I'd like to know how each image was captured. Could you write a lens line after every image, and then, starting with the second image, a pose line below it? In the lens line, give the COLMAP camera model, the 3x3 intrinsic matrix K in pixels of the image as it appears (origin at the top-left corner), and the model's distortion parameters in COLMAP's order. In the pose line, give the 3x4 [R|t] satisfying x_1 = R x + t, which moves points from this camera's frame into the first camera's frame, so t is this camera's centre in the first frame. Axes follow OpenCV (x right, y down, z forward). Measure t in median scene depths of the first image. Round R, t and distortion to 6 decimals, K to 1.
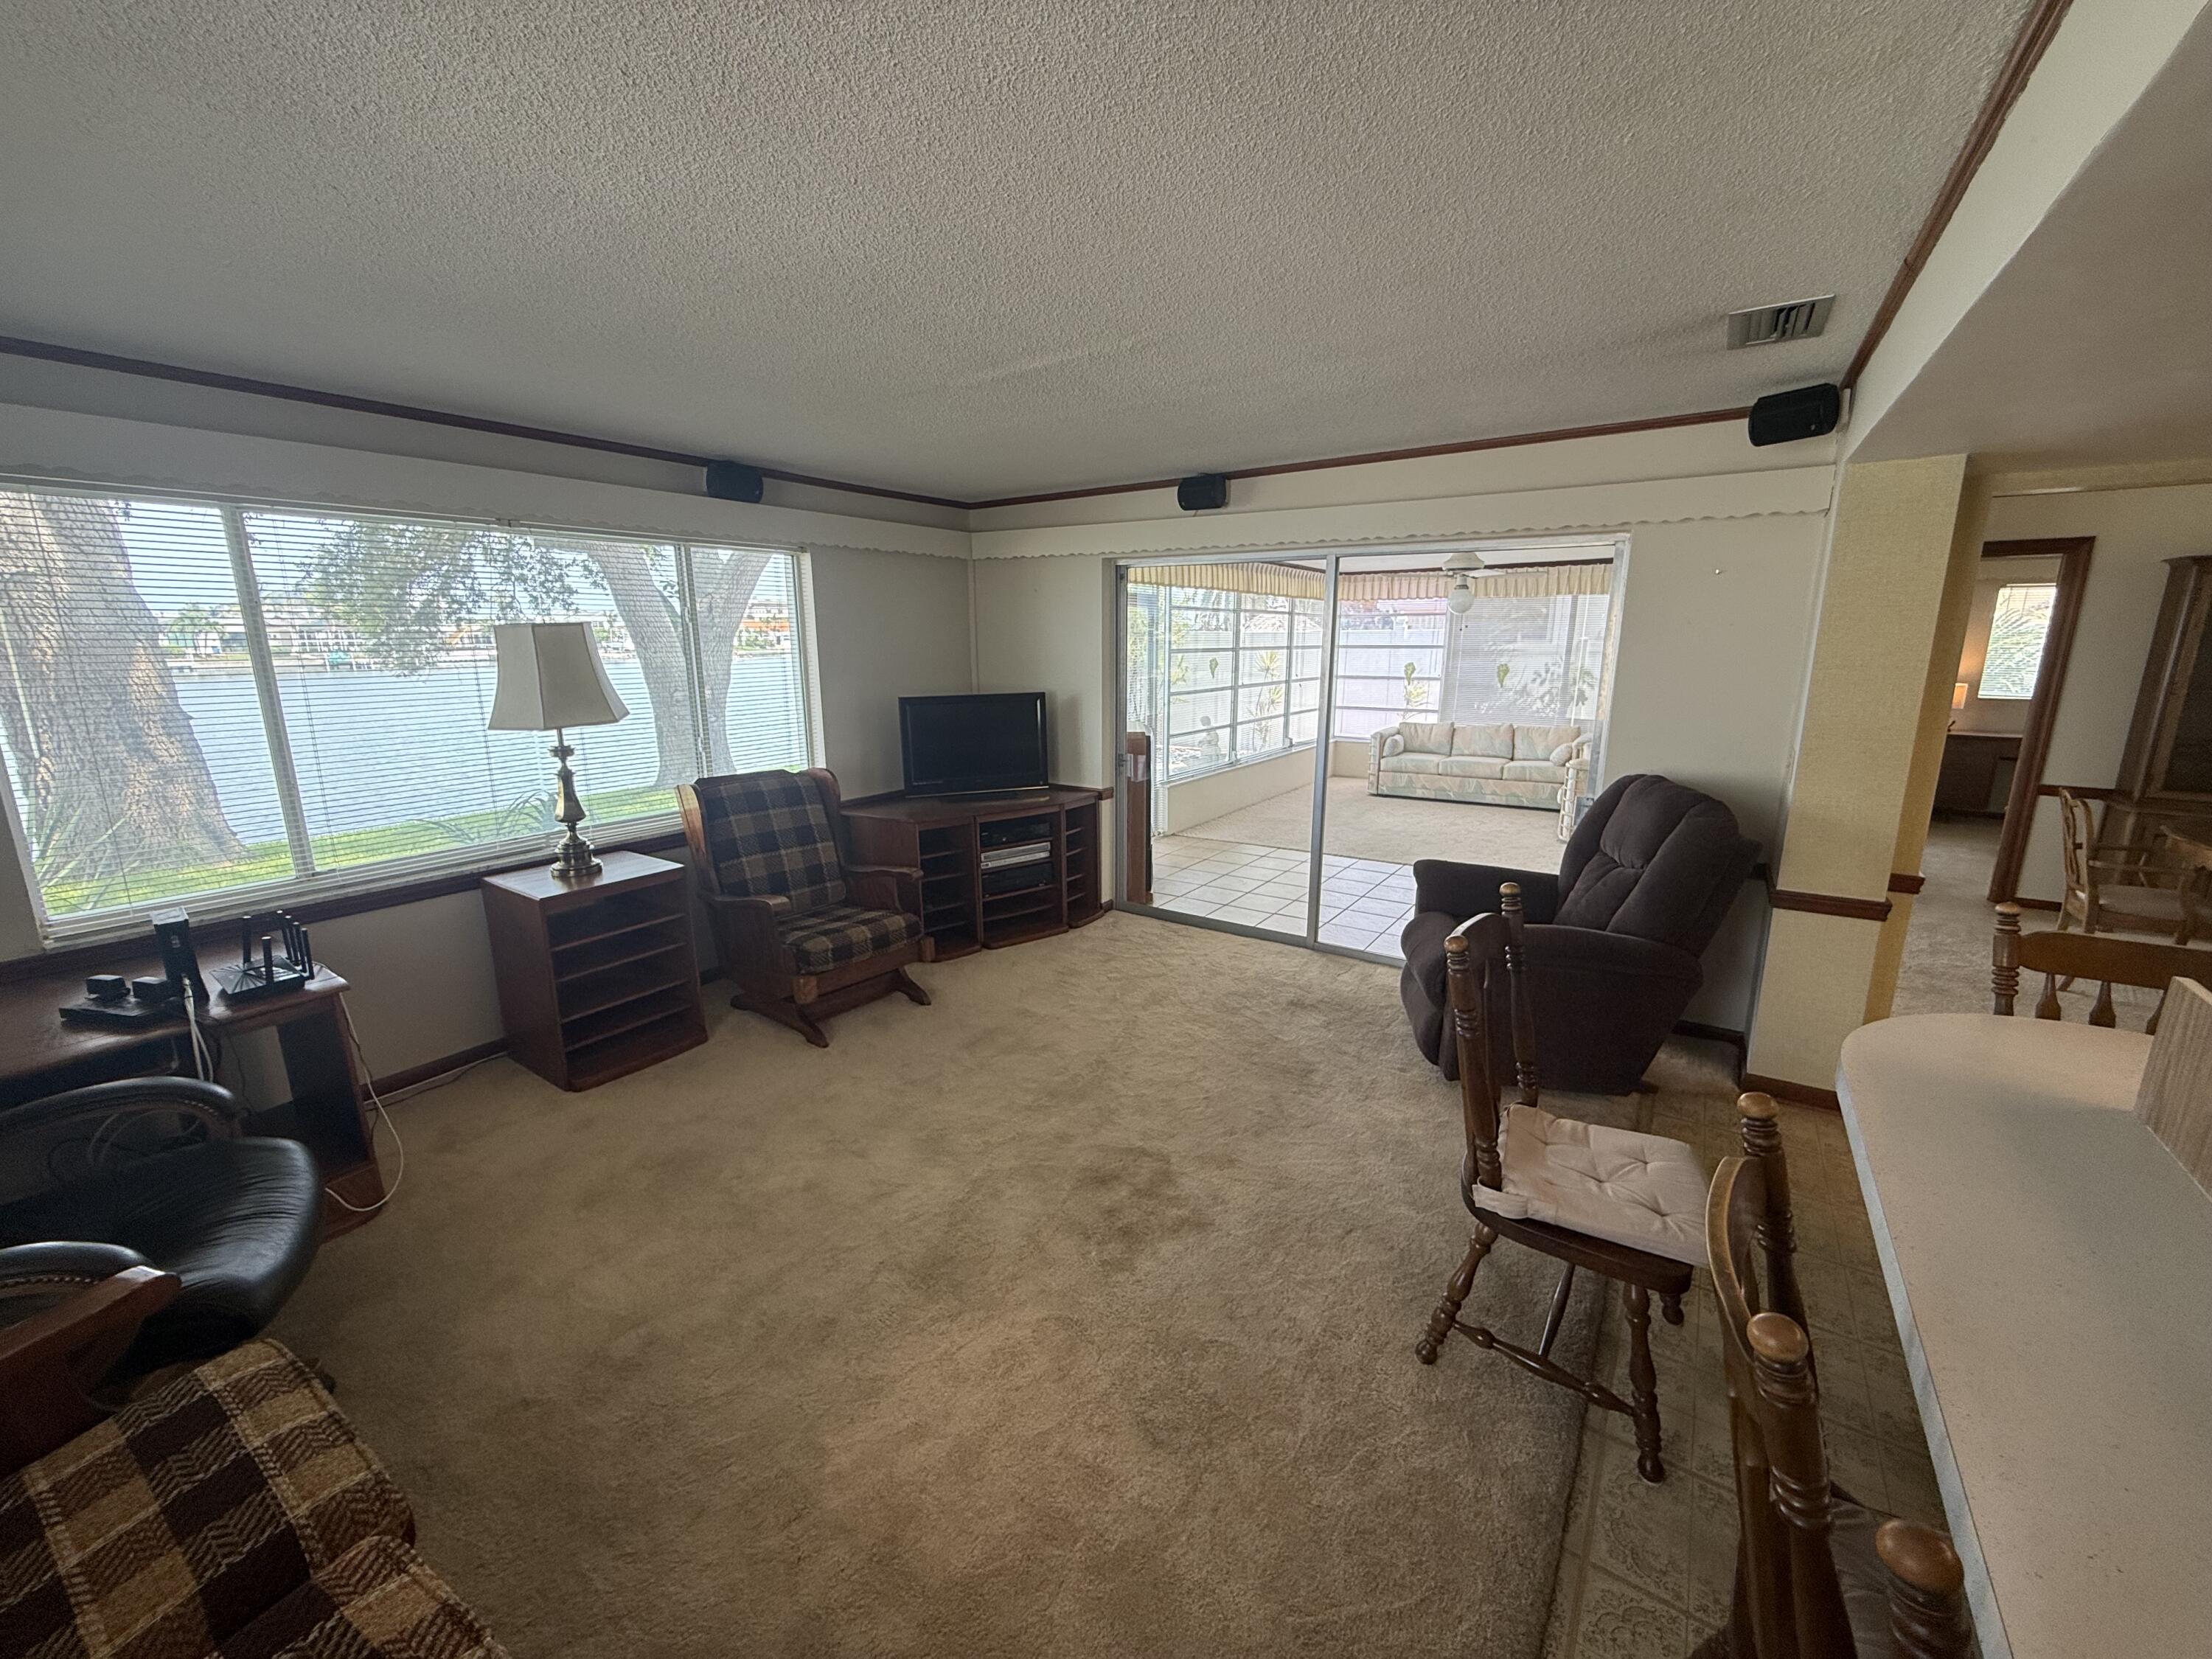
lens RADIAL K [[882.5, 0, 1101.1], [0, 882.5, 831.6], [0, 0, 1]] dist [0.001506, 0.000146]
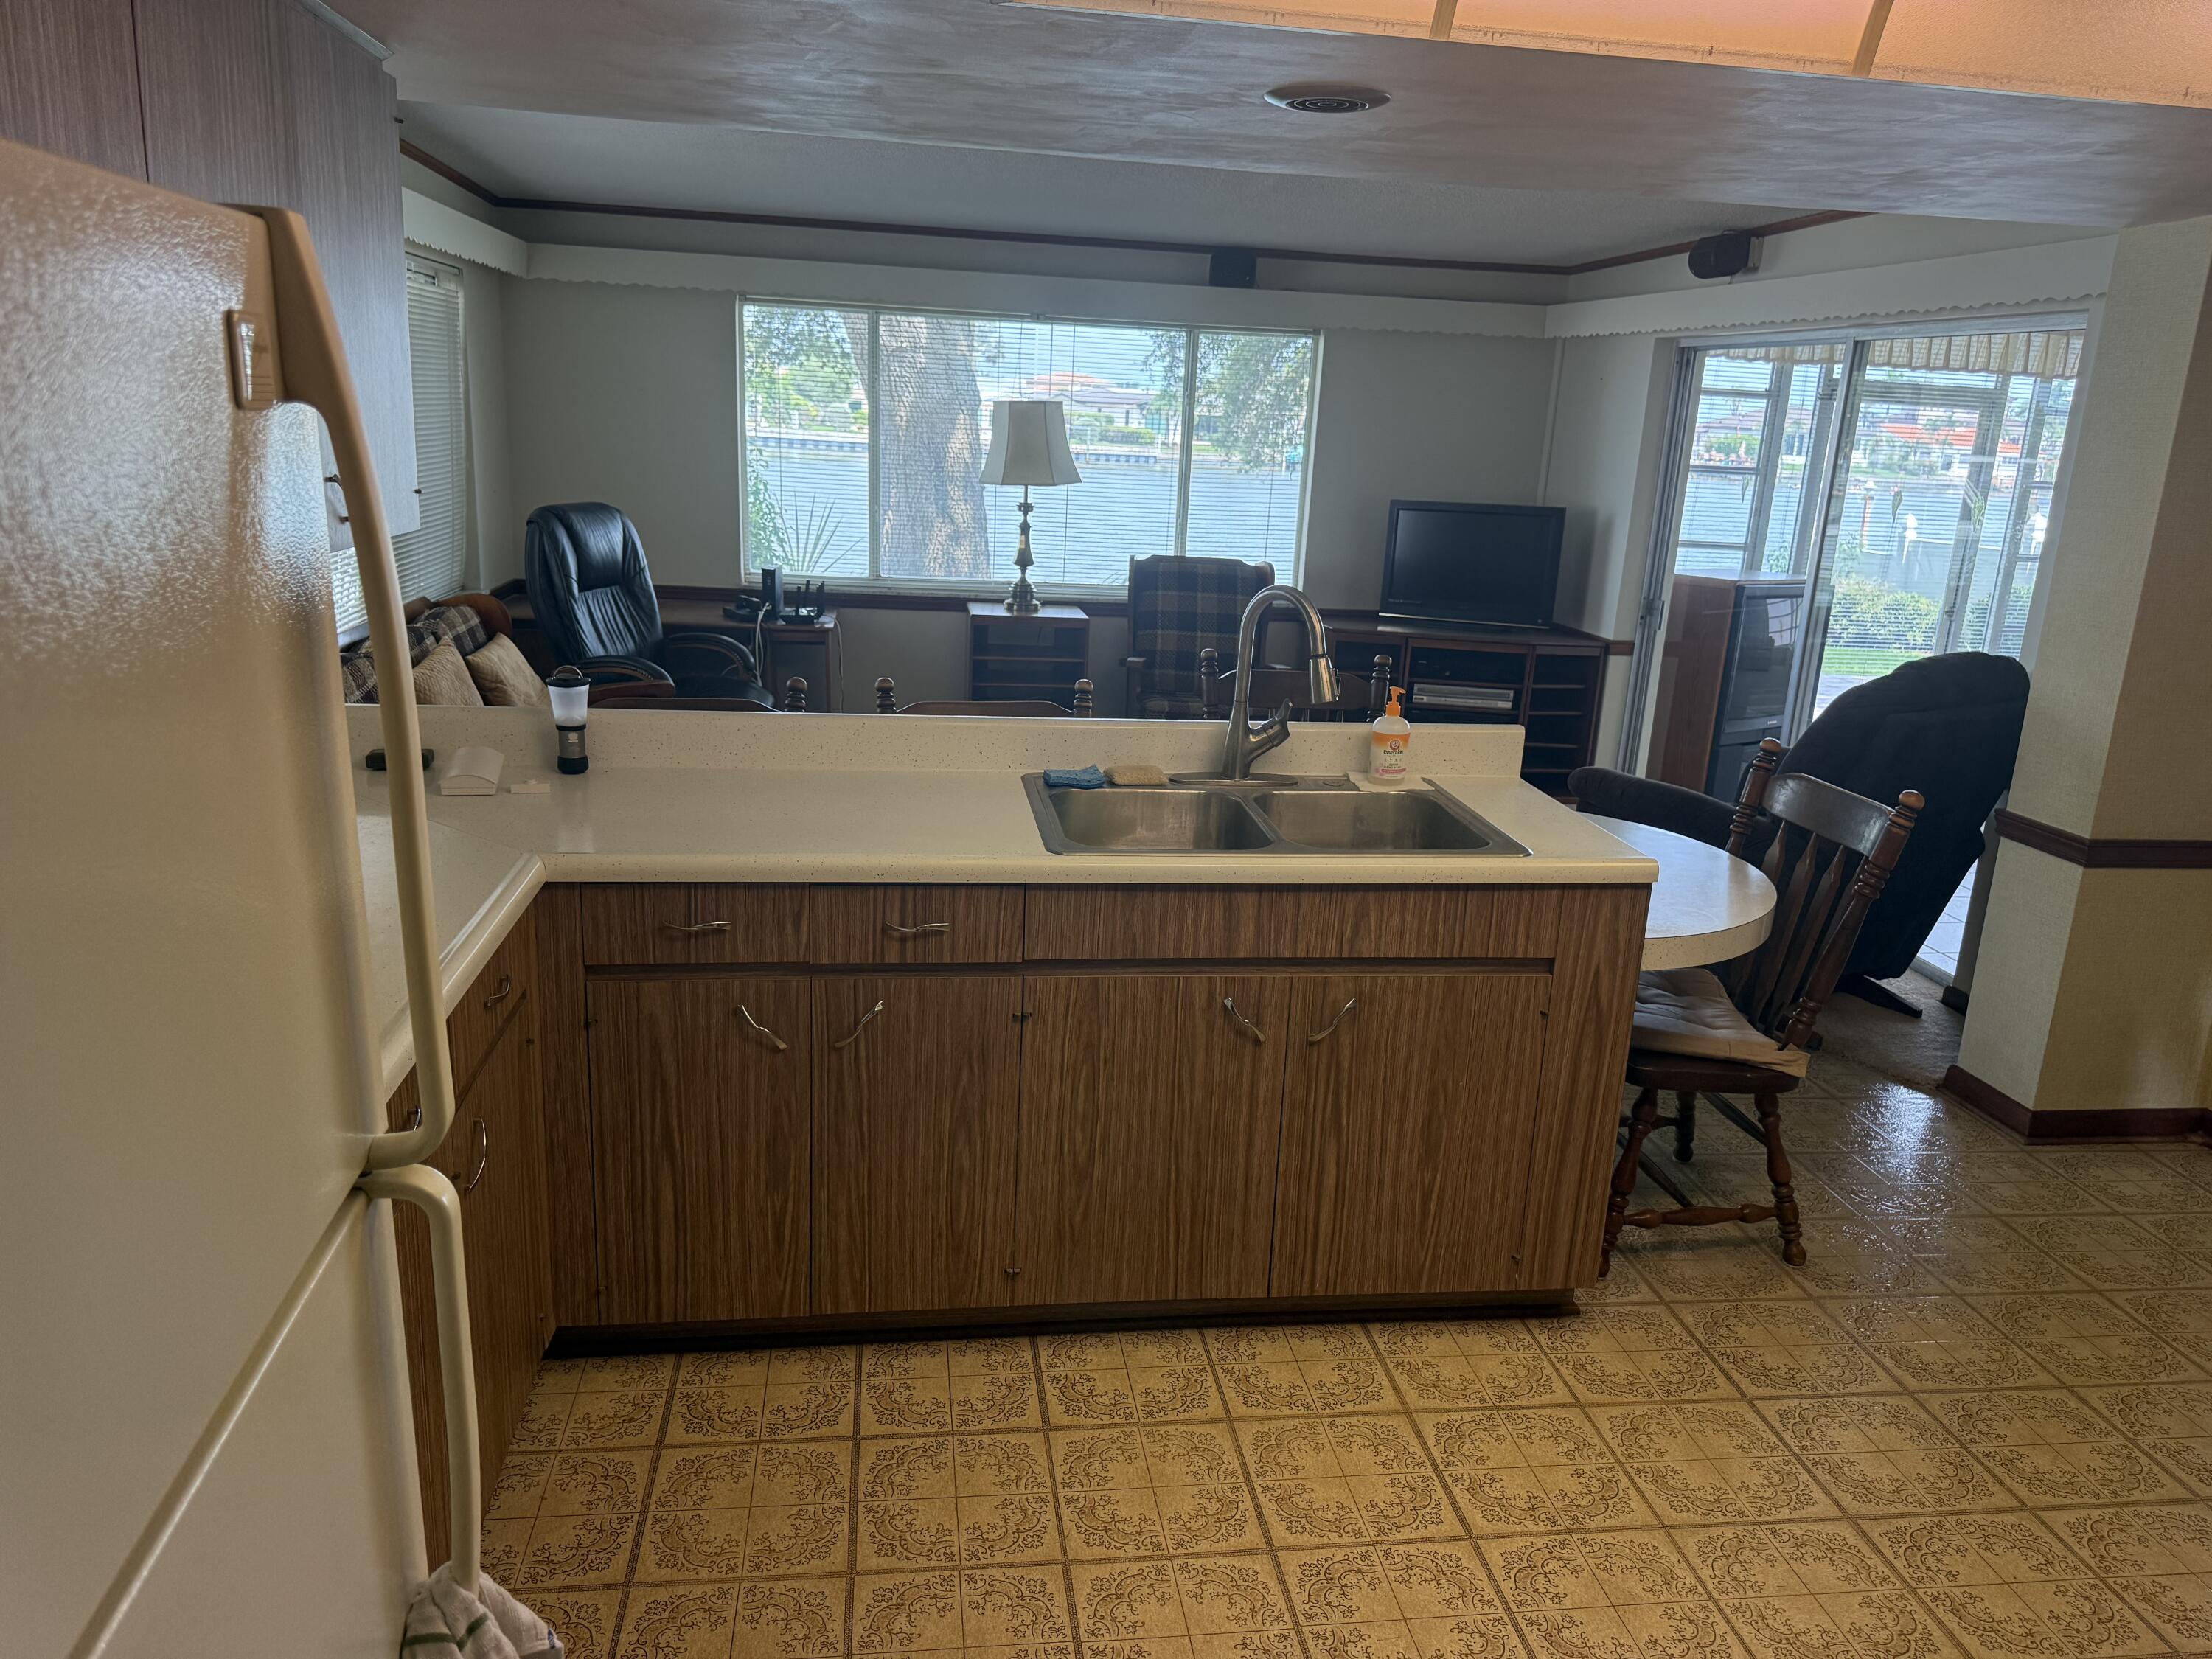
lens RADIAL K [[1543.7, 0, 1097.6], [0, 1543.7, 849.4], [0, 0, 1]] dist [0.030380, -0.017233]
pose [[0.668966, 0.232020, -0.706152, 0.730503], [-0.207581, 0.970550, 0.122243, 0.059296], [0.713719, 0.064807, 0.697428, -0.266741]]
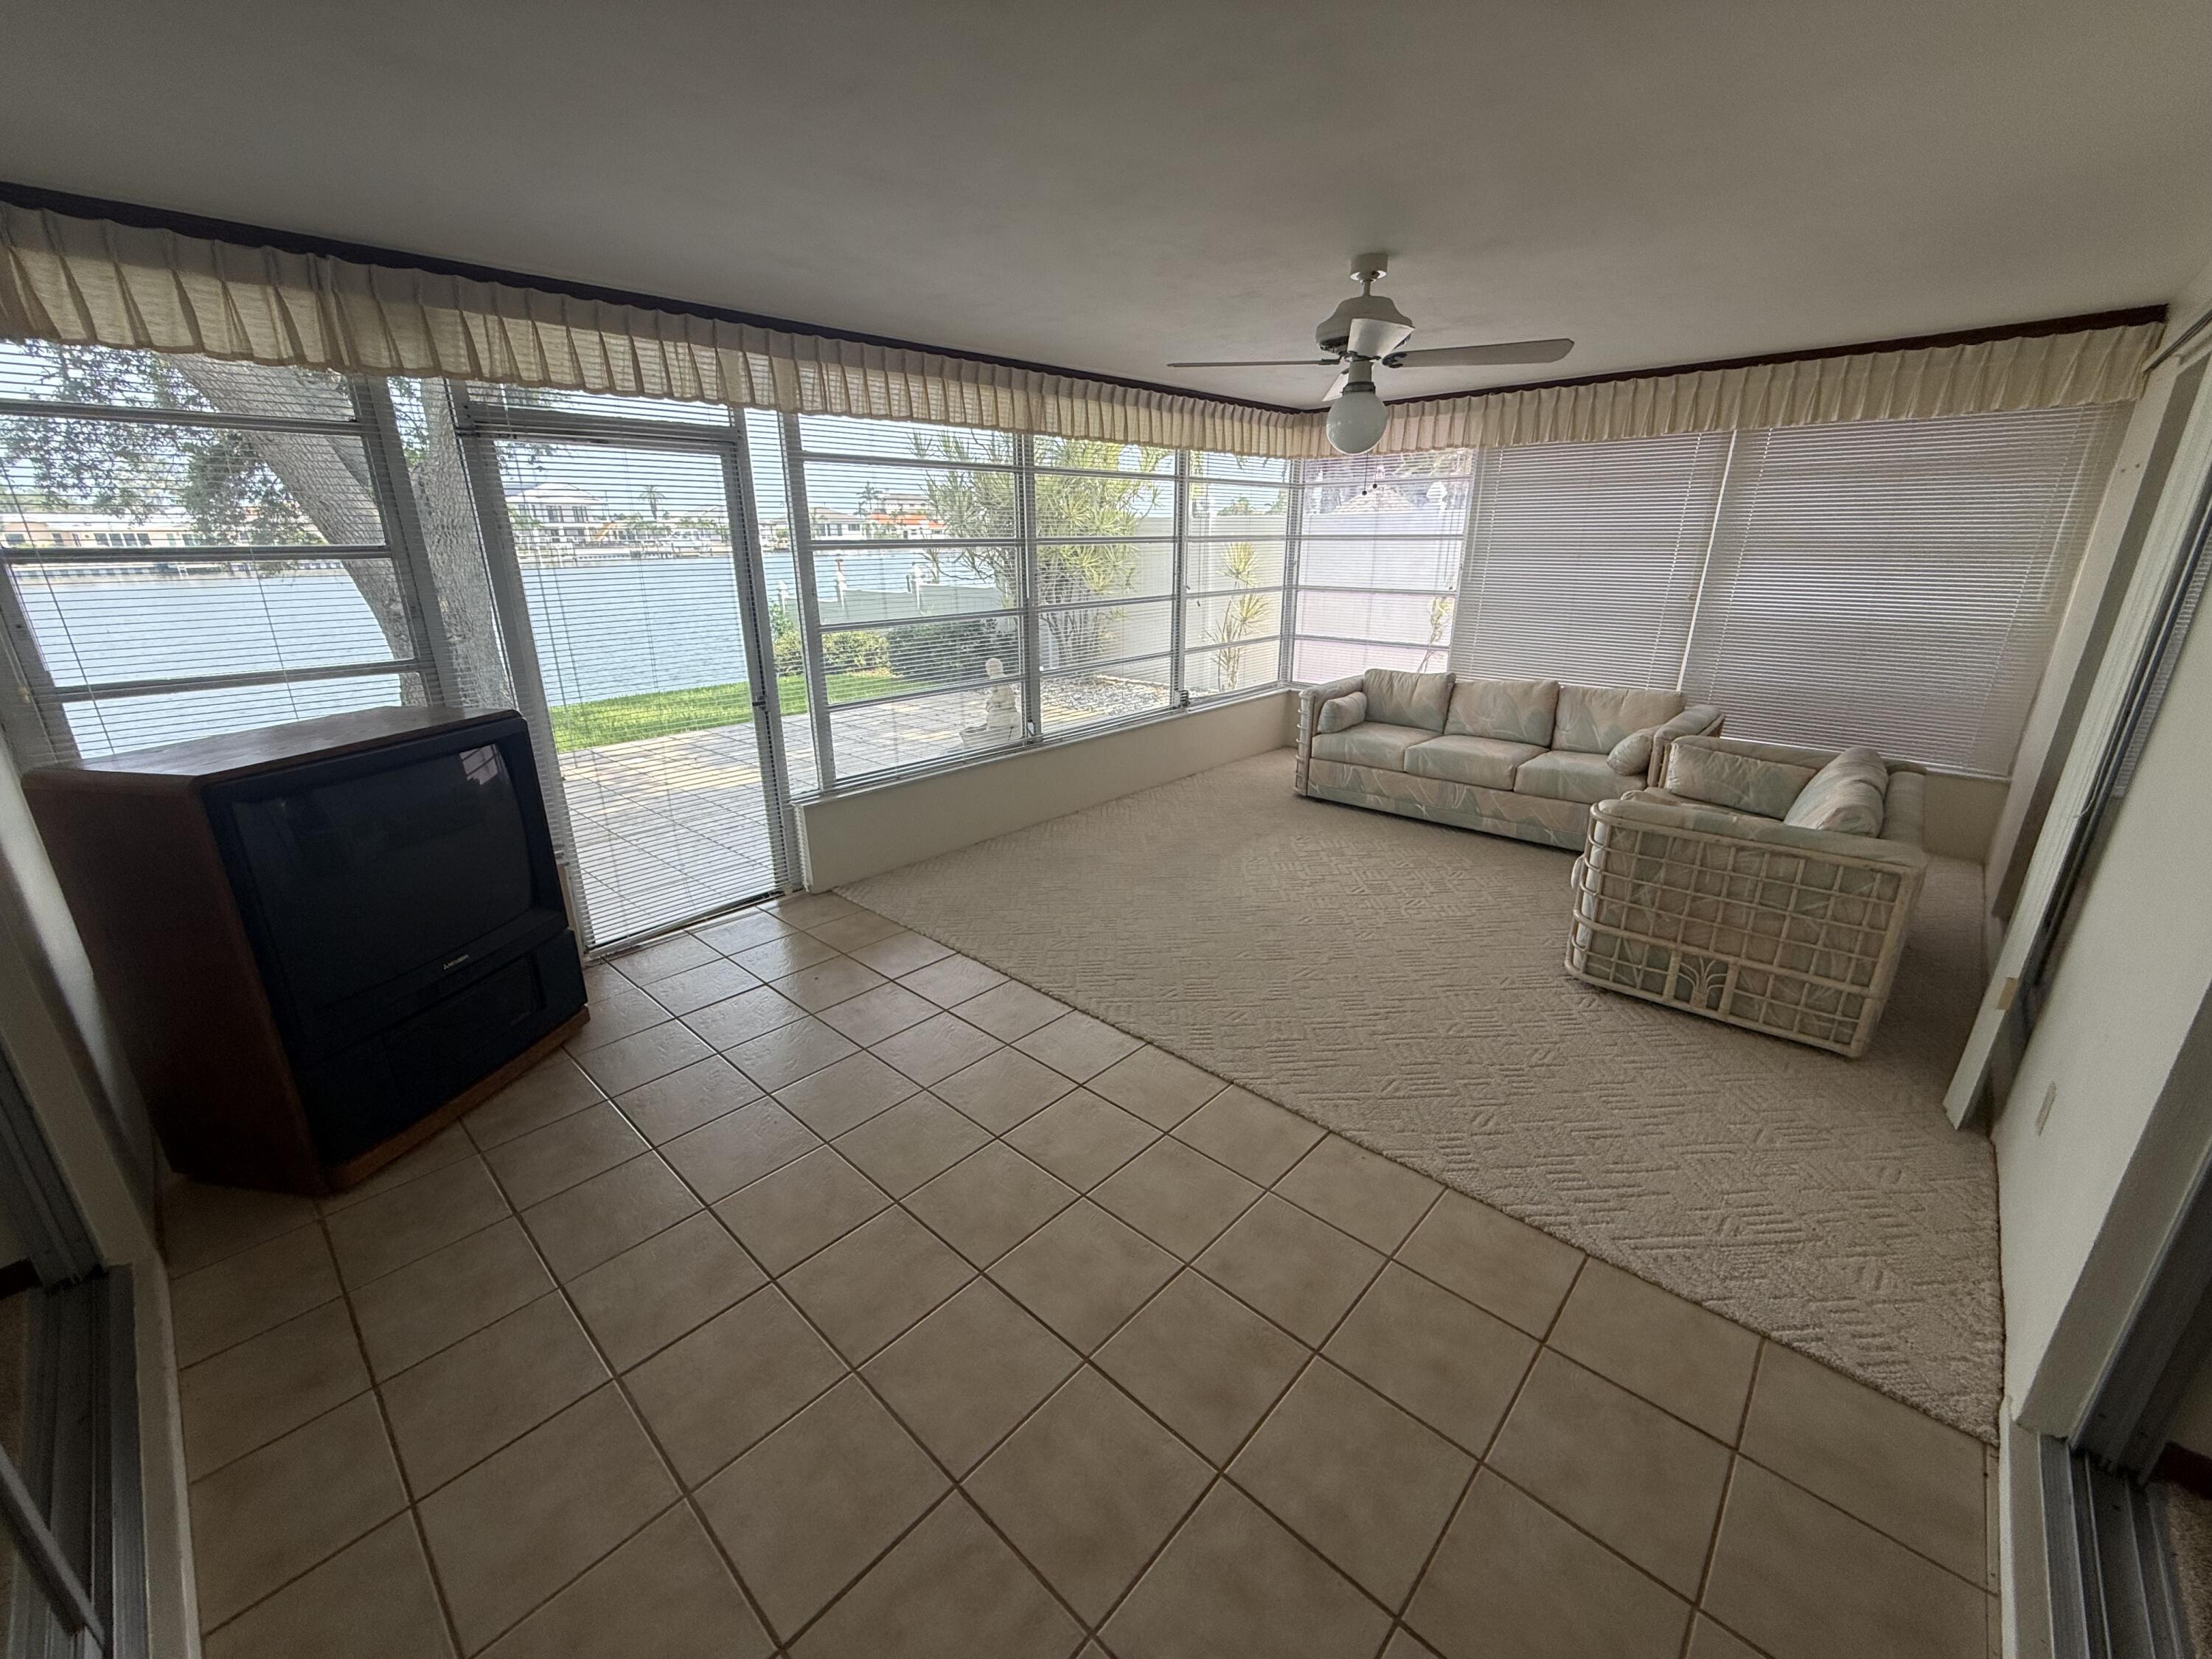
lens RADIAL K [[882.5, 0, 1097.9], [0, 882.5, 832.3], [0, 0, 1]] dist [0.001506, 0.000146]
pose [[0.989008, 0.046291, -0.140431, 0.517951], [-0.030280, 0.993011, 0.114075, -0.161473], [0.144730, -0.108569, 0.983497, 0.797860]]
